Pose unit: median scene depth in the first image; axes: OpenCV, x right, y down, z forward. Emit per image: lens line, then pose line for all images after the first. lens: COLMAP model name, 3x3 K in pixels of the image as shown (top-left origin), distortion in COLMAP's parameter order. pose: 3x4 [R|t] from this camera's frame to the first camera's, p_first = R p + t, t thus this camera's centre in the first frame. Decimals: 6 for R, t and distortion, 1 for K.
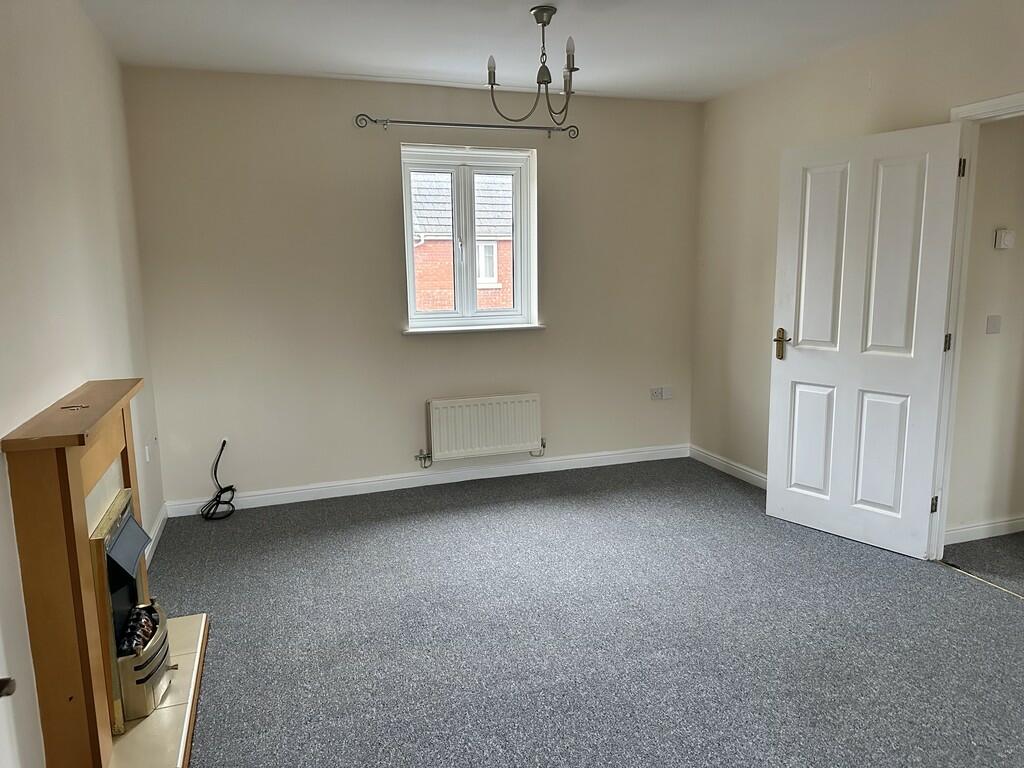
lens RADIAL K [[722.6, 0, 518.5], [0, 722.6, 384.8], [0, 0, 1]] dist [0.025225, -0.011736]
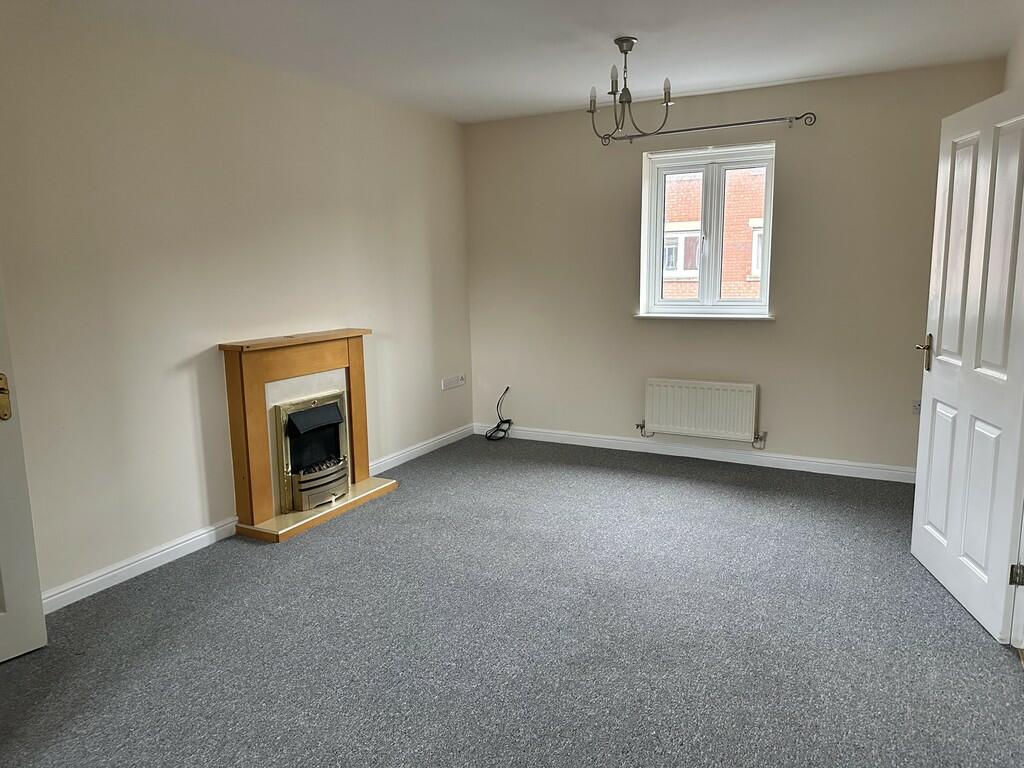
lens RADIAL K [[722.6, 0, 515.6], [0, 722.6, 378.1], [0, 0, 1]] dist [0.025225, -0.011736]
pose [[0.685300, 0.124825, -0.717483, 0.566831], [-0.125162, 0.990730, 0.052815, -0.010067], [0.717425, 0.053607, 0.694571, 0.069416]]
